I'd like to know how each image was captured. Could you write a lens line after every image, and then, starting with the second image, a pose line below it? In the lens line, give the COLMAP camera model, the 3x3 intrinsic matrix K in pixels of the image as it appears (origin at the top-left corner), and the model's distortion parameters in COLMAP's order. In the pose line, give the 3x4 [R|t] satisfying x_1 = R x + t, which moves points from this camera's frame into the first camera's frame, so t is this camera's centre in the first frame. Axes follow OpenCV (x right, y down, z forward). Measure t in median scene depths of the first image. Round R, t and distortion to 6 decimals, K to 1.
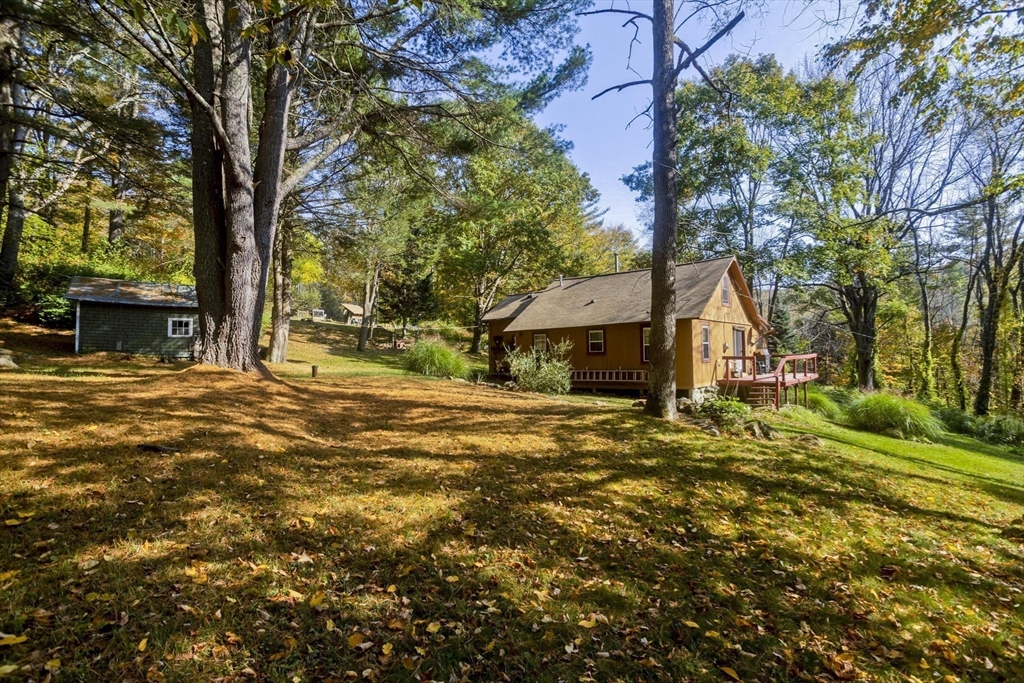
lens RADIAL K [[506.2, 0, 507.6], [0, 506.2, 342.4], [0, 0, 1]] dist [0.000393, 0.002199]
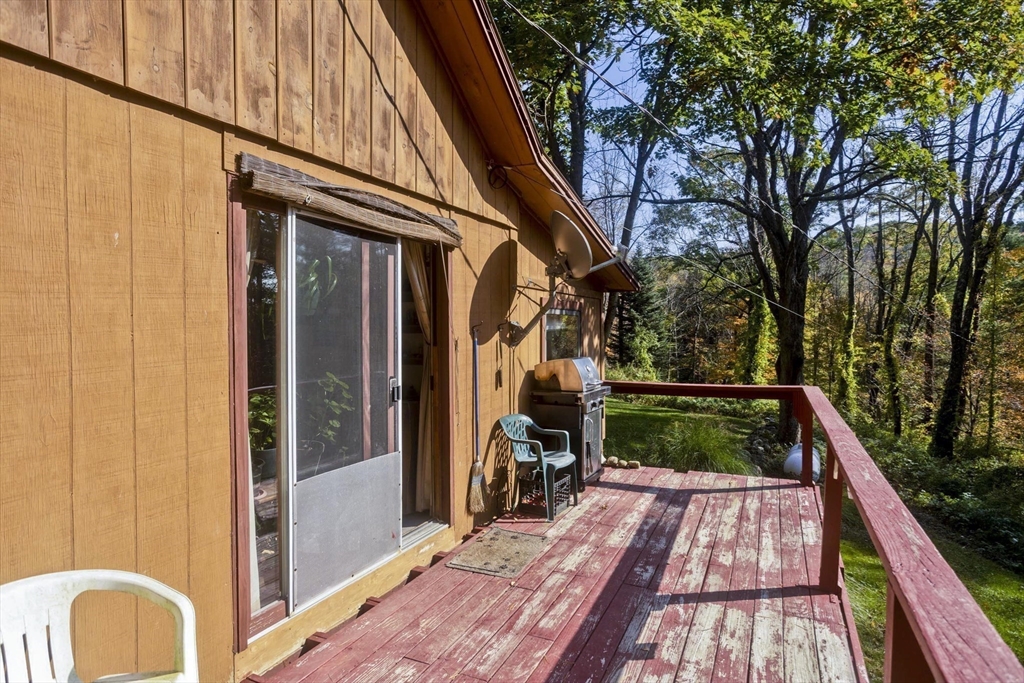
lens RADIAL K [[608.4, 0, 508.0], [0, 608.4, 339.7], [0, 0, 1]] dist [-0.007659, -0.000172]
pose [[0.959881, 0.008169, 0.280288, 0.405661], [-0.020820, 0.998893, 0.042188, -0.003111], [-0.279633, -0.046331, 0.958988, 0.765534]]
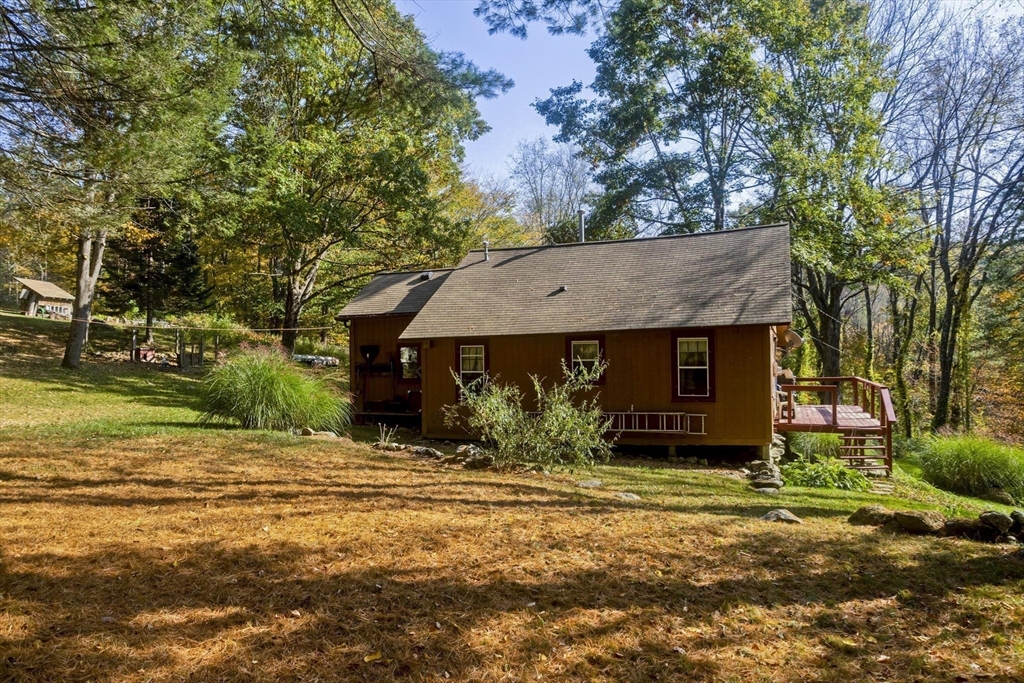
lens RADIAL K [[689.0, 0, 521.7], [0, 689.0, 341.5], [0, 0, 1]] dist [0.008813, 0.009659]
pose [[0.946628, 0.010782, 0.322149, -0.116055], [-0.008586, 0.999929, -0.008236, -0.012979], [-0.322215, 0.005031, 0.946653, 0.248216]]
